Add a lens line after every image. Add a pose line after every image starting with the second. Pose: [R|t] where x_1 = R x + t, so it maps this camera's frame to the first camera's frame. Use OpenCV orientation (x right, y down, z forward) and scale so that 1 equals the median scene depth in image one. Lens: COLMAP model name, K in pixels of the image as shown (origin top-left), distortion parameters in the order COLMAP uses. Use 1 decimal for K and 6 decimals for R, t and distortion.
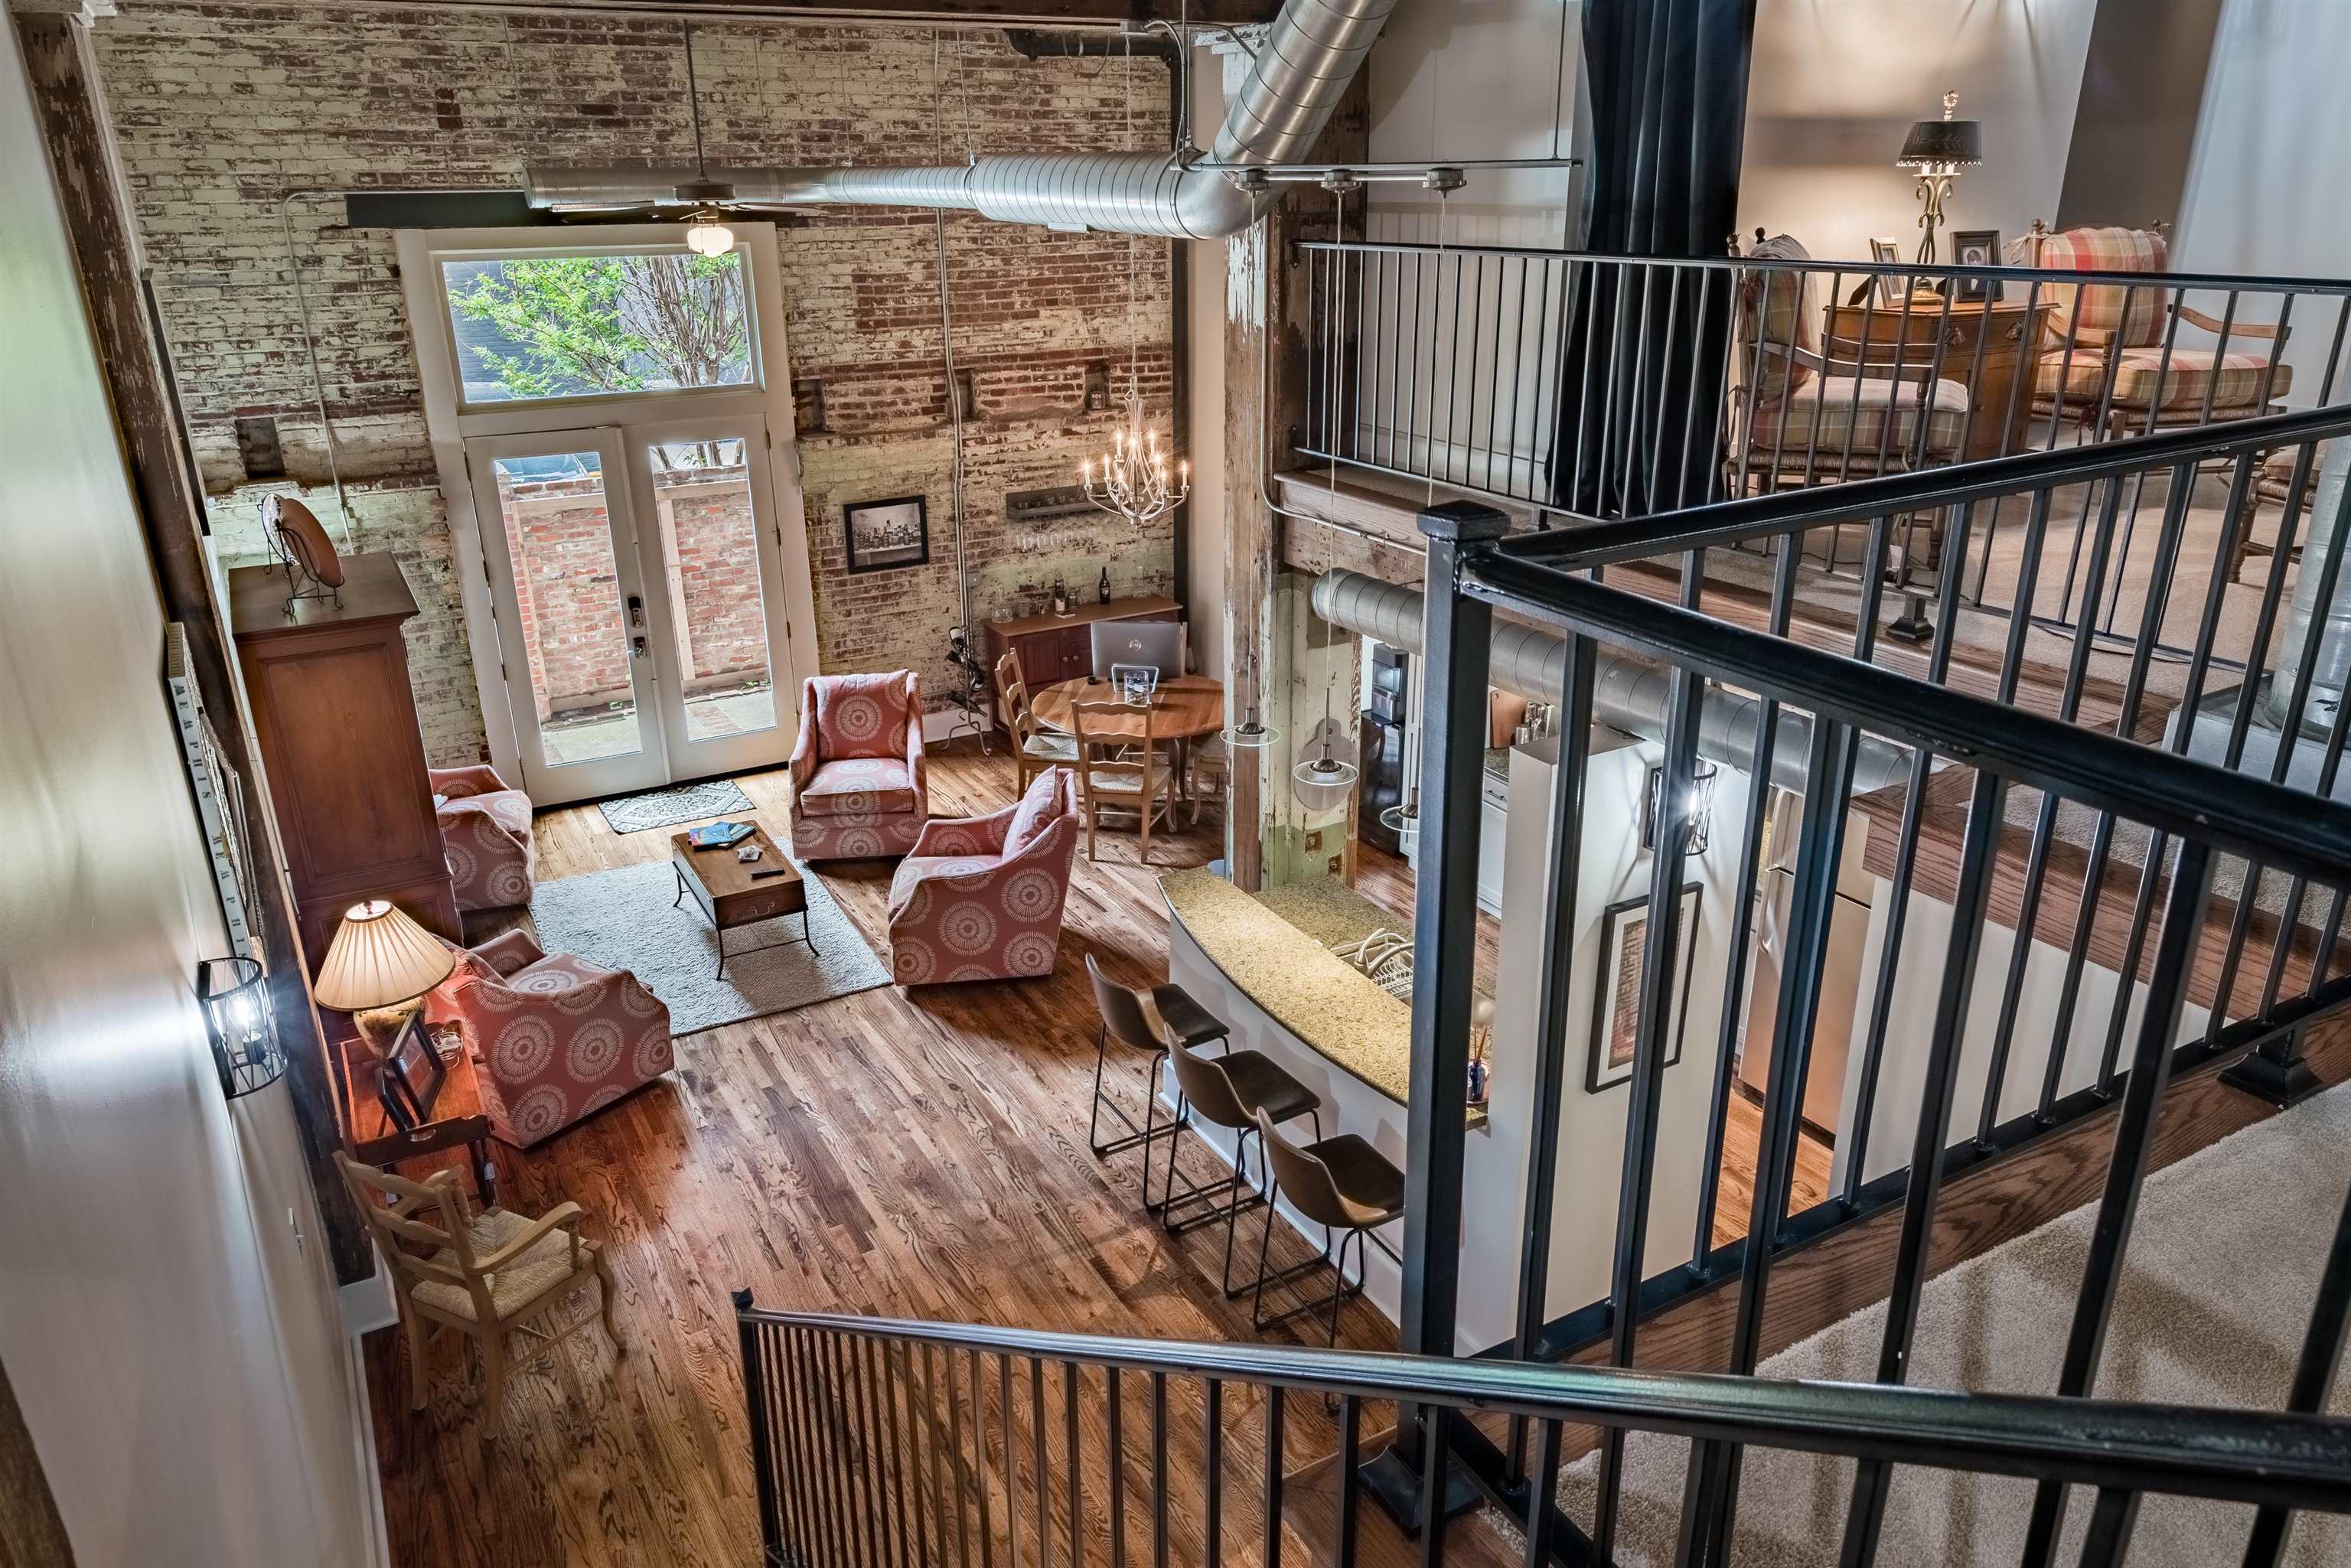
lens RADIAL K [[1529.3, 0, 1153.5], [0, 1529.3, 783.3], [0, 0, 1]] dist [0.018516, -0.008502]
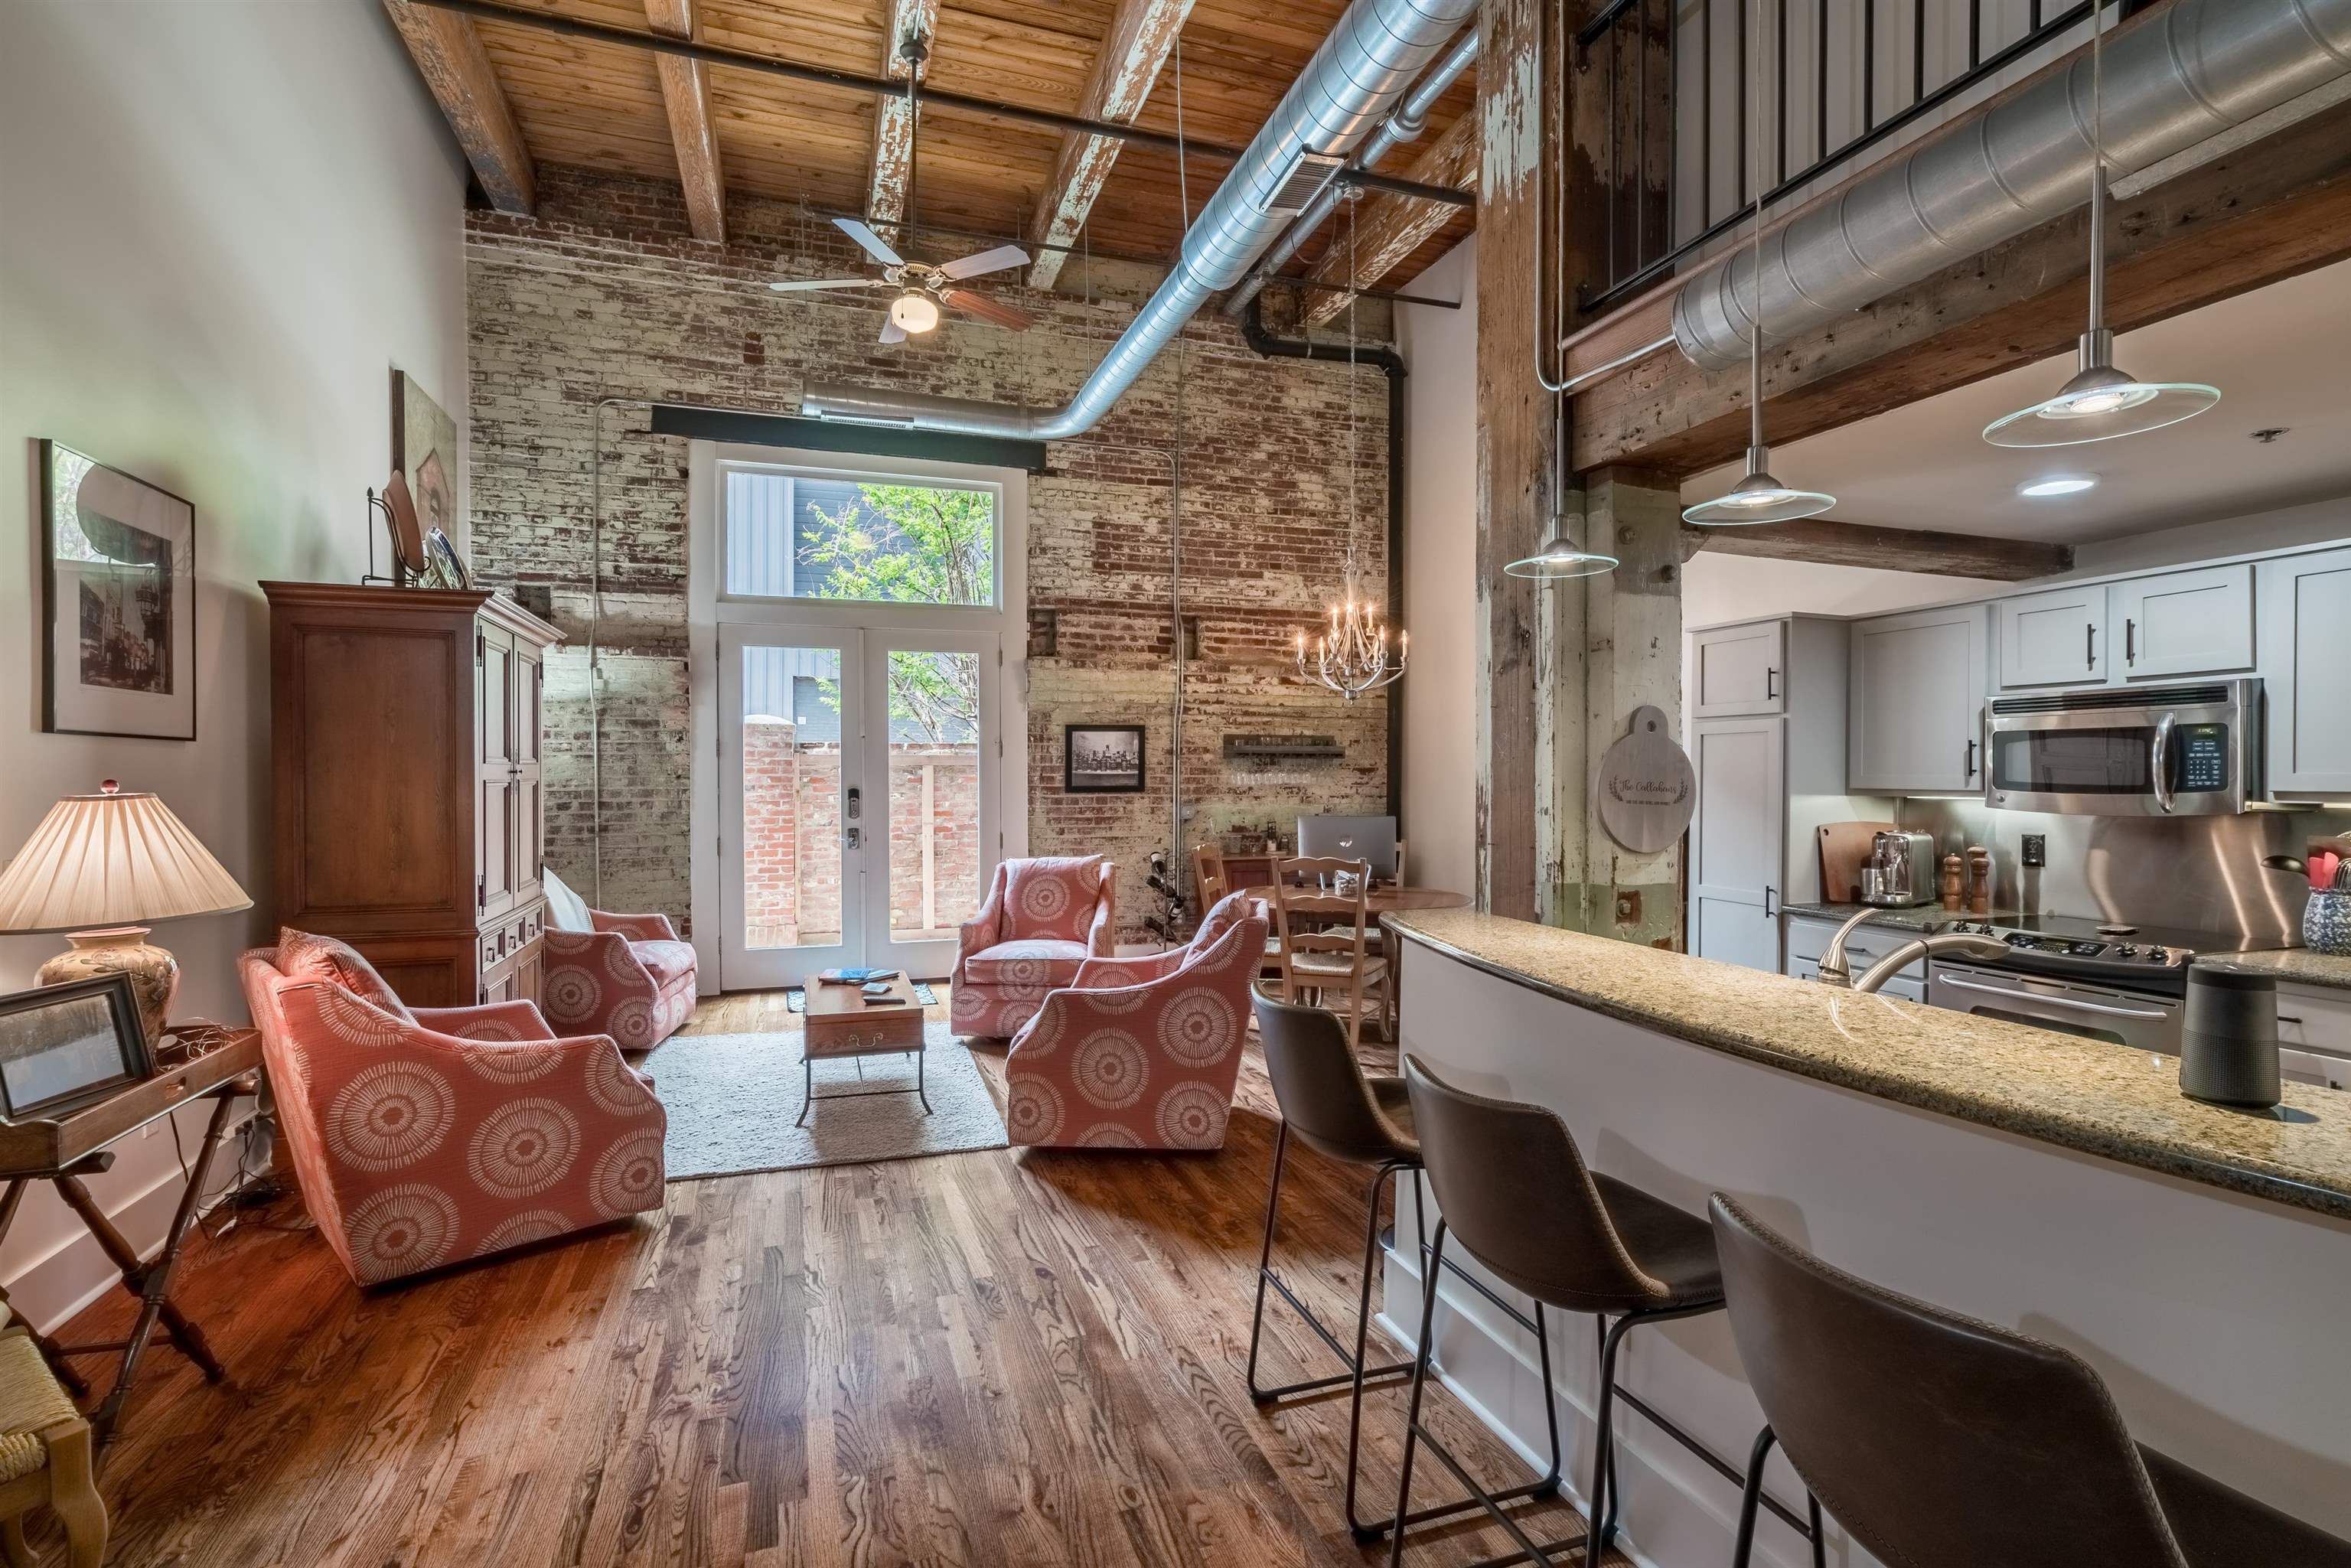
lens RADIAL K [[1071.2, 0, 1165.1], [0, 1071.2, 785.0], [0, 0, 1]] dist [0.004641, -0.002856]
pose [[0.983162, 0.011040, -0.182405, -0.002354], [-0.075305, 0.933956, -0.349364, 0.125000], [0.166501, 0.357217, 0.919061, 0.412867]]
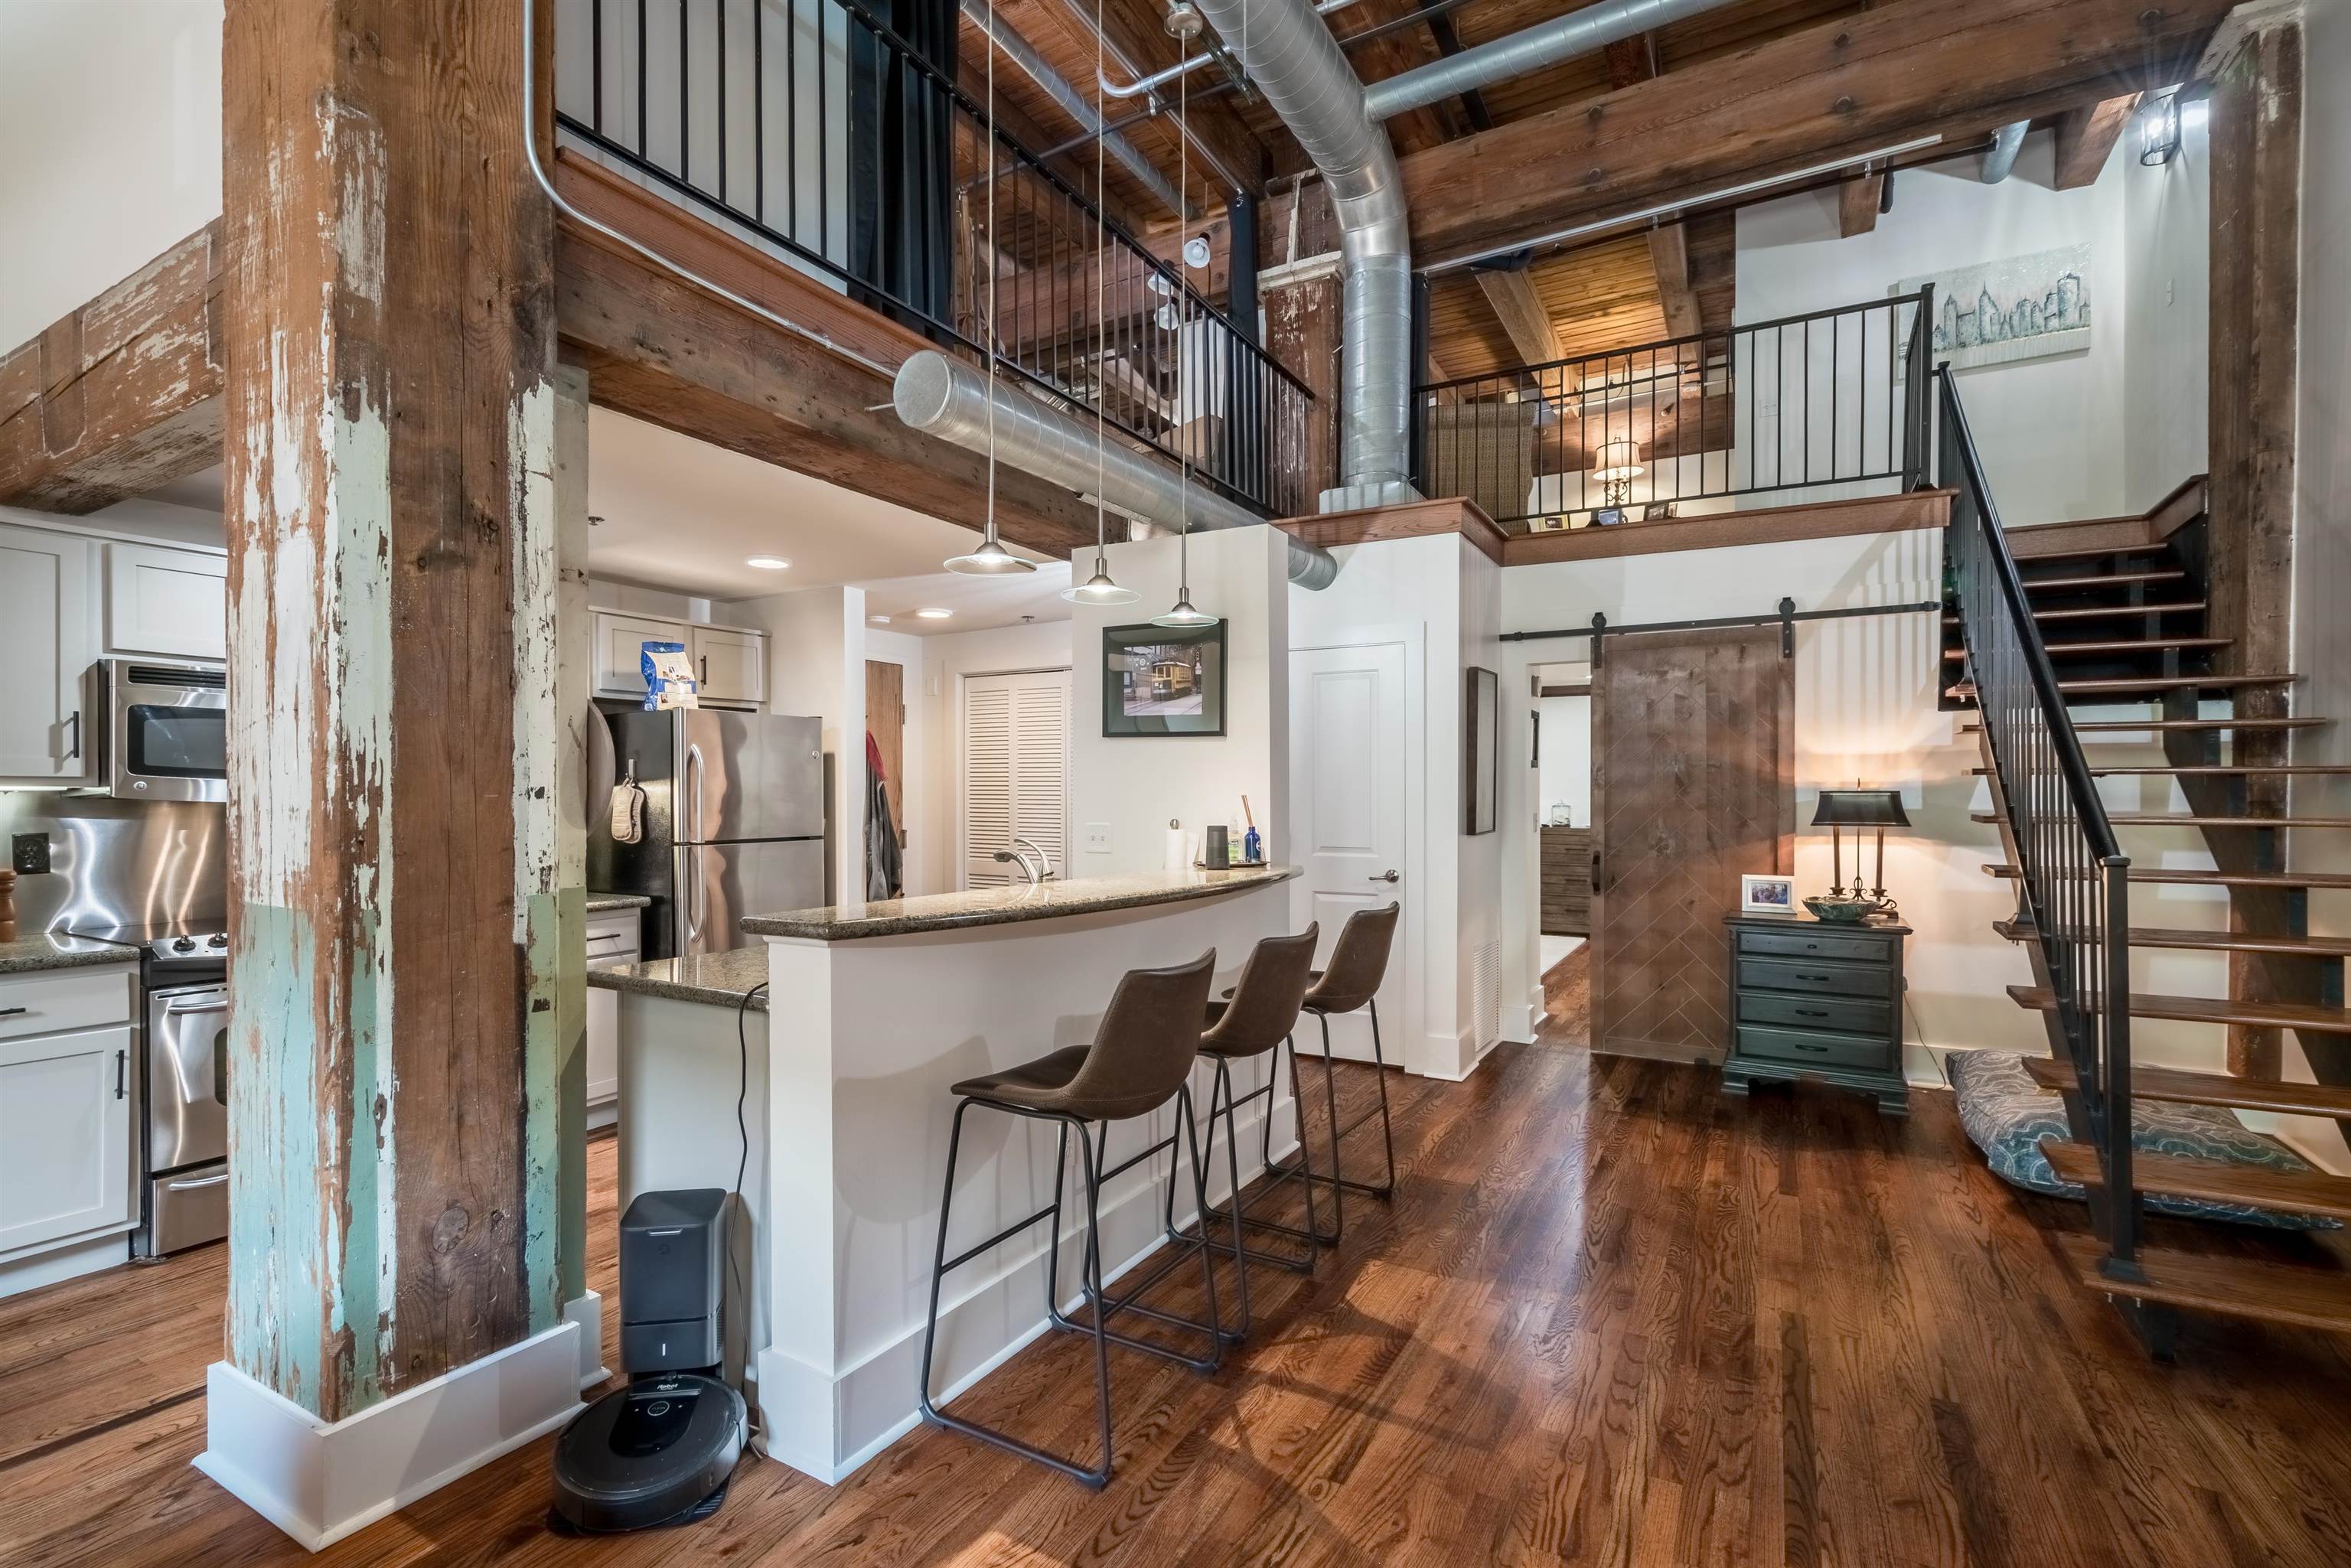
lens RADIAL K [[1071.2, 0, 1186.8], [0, 1071.2, 794.3], [0, 0, 1]] dist [0.004641, -0.002856]
pose [[-0.520054, 0.008979, 0.854086, -0.233402], [0.314792, 0.931571, 0.181884, 0.001435], [-0.794009, 0.363449, -0.487293, 0.766462]]
